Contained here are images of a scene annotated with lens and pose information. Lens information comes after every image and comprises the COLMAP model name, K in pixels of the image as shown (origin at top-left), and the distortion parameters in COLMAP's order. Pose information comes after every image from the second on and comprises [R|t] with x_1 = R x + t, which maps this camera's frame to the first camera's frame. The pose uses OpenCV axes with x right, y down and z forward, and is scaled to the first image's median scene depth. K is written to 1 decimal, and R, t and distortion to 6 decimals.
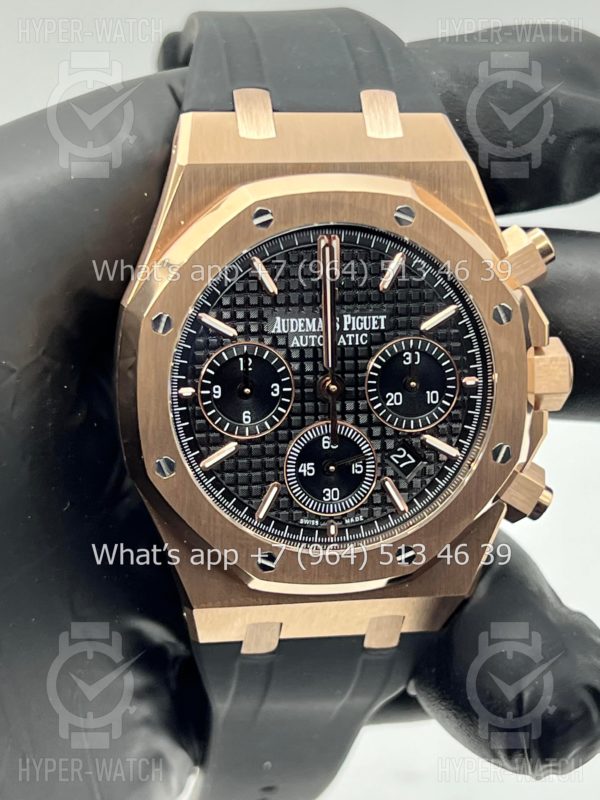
lens RADIAL K [[1880.7, 0, 297.5], [0, 1880.7, 401.7], [0, 0, 1]] dist [0.236622, 0.000000]
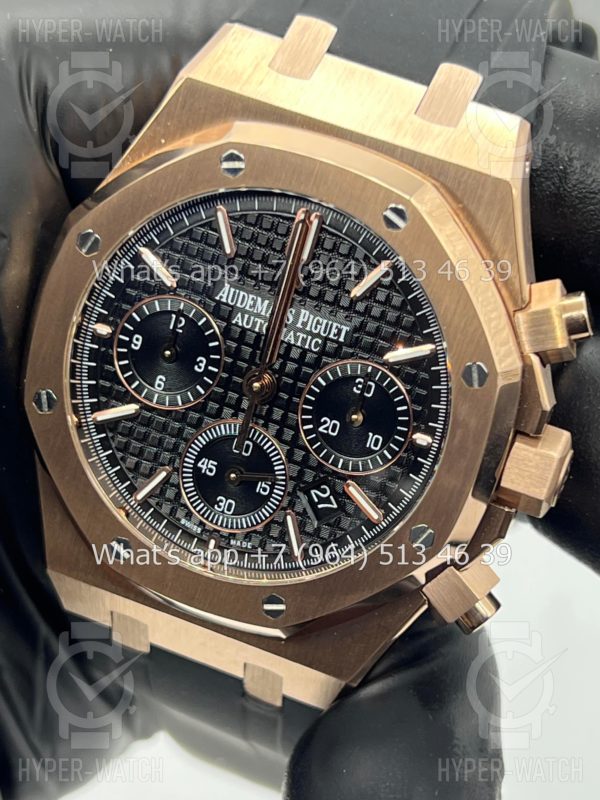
lens RADIAL K [[1880.7, 0, 299.0], [0, 1880.7, 406.0], [0, 0, 1]] dist [0.236622, 0.000000]
pose [[0.867466, 0.356584, -0.346917, 0.324117], [-0.346878, 0.933385, 0.092026, -0.081432], [0.356622, 0.040508, 0.933370, 0.225203]]
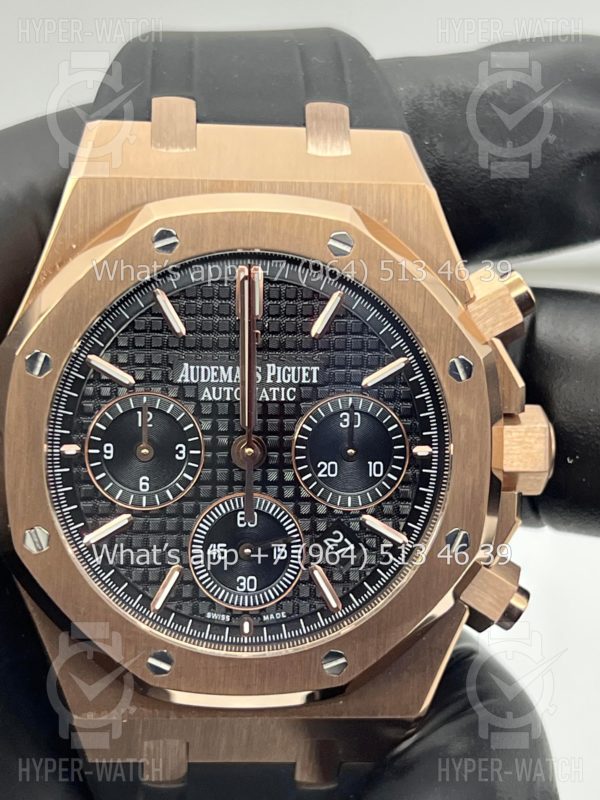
lens RADIAL K [[1880.7, 0, 304.3], [0, 1880.7, 402.1], [0, 0, 1]] dist [0.236622, 0.000000]
pose [[0.994605, 0.029966, -0.099315, 0.122095], [-0.038534, 0.995592, -0.085513, 0.039965], [0.096315, 0.088879, 0.991375, 0.185855]]
